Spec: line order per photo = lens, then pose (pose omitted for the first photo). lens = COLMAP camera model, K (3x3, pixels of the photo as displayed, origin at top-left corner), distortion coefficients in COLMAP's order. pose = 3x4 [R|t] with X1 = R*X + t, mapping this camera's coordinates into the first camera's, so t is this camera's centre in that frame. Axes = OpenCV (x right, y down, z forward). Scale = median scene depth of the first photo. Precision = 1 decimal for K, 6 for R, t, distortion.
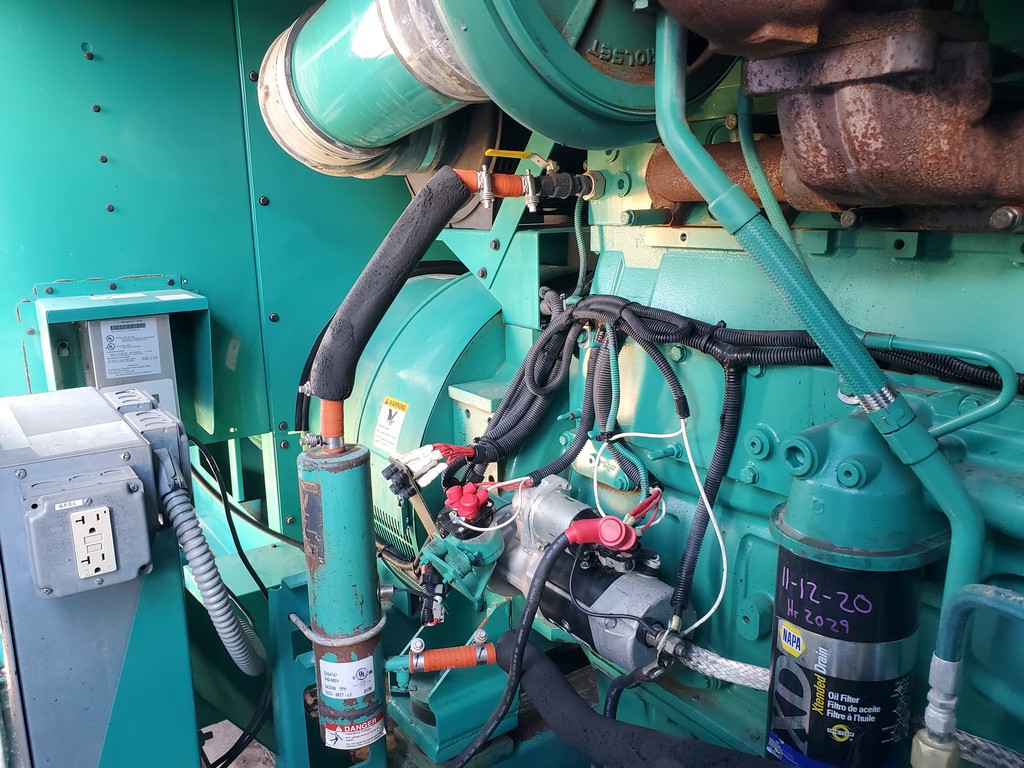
lens RADIAL K [[800.2, 0, 498.0], [0, 800.2, 381.6], [0, 0, 1]] dist [0.006098, -0.009748]
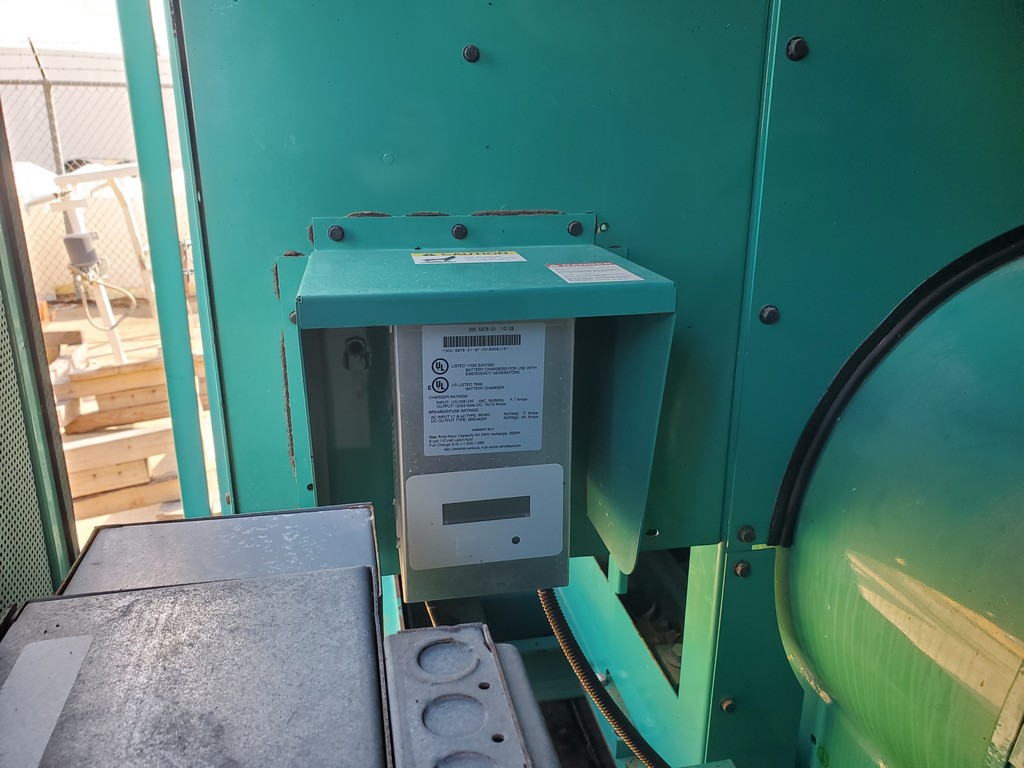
lens RADIAL K [[800.2, 0, 509.4], [0, 800.2, 386.1], [0, 0, 1]] dist [0.006098, -0.009748]
pose [[0.921751, 0.141397, -0.361085, -0.291386], [-0.105749, 0.987515, 0.116750, -0.092920], [0.373085, -0.069430, 0.925196, 0.611273]]
